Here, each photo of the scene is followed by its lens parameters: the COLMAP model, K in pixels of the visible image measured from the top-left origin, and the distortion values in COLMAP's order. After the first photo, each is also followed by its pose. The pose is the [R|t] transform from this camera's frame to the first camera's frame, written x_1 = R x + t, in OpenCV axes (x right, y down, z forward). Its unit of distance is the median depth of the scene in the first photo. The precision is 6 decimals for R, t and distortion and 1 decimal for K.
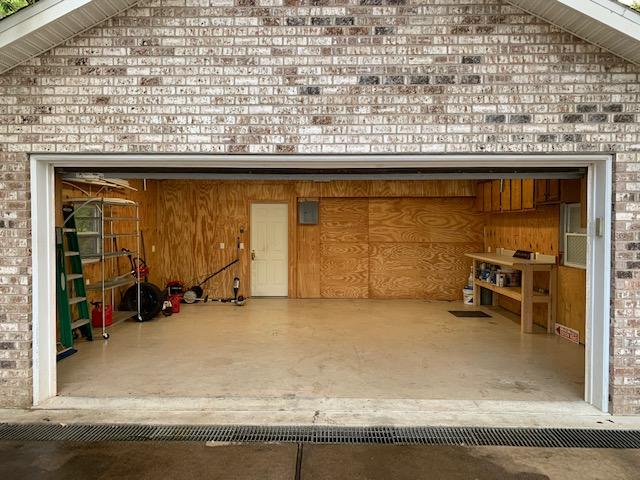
lens RADIAL K [[491.1, 0, 321.1], [0, 491.1, 240.4], [0, 0, 1]] dist [0.039187, -0.008193]
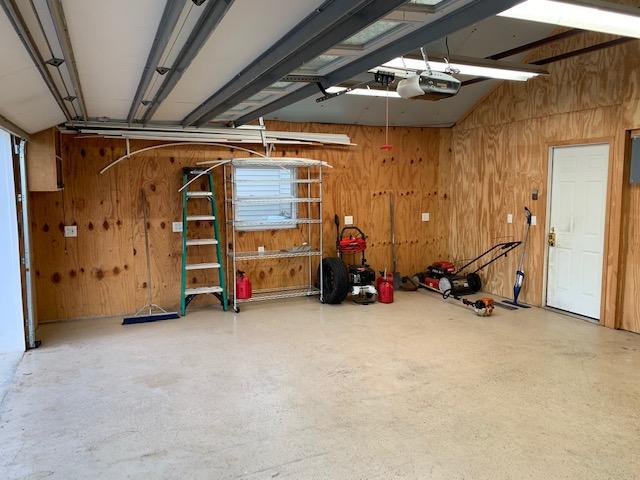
lens RADIAL K [[491.1, 0, 313.6], [0, 491.1, 237.0], [0, 0, 1]] dist [0.039187, -0.008193]
pose [[0.409397, 0.092778, -0.907627, 0.285486], [-0.025868, 0.995597, 0.090102, -0.016936], [0.911990, -0.013409, 0.409994, 0.499098]]
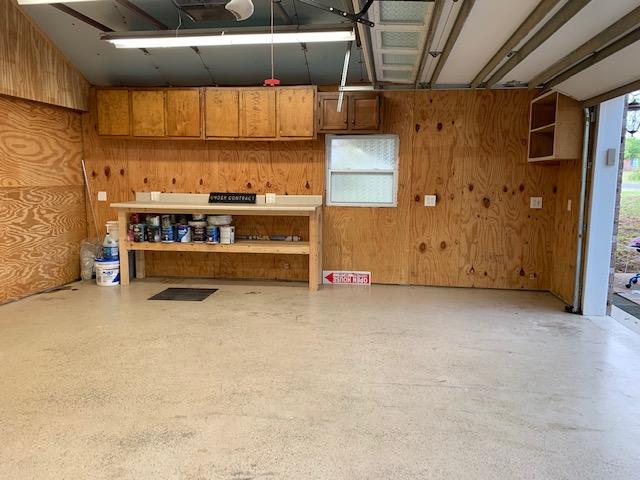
lens RADIAL K [[491.1, 0, 316.4], [0, 491.1, 236.6], [0, 0, 1]] dist [0.039187, -0.008193]
pose [[0.127409, -0.121718, 0.984353, -0.262402], [0.027849, 0.992489, 0.119119, 0.001124], [-0.991459, 0.012237, 0.129842, 0.625011]]
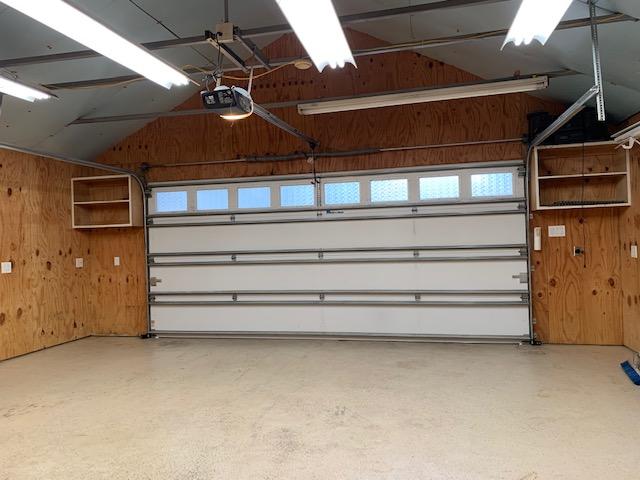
lens RADIAL K [[491.1, 0, 315.4], [0, 491.1, 235.5], [0, 0, 1]] dist [0.039187, -0.008193]
pose [[-0.977063, 0.027687, 0.211142, -0.126119], [0.033704, 0.999120, 0.024953, -0.006121], [-0.210266, 0.031497, -0.977137, 1.033426]]
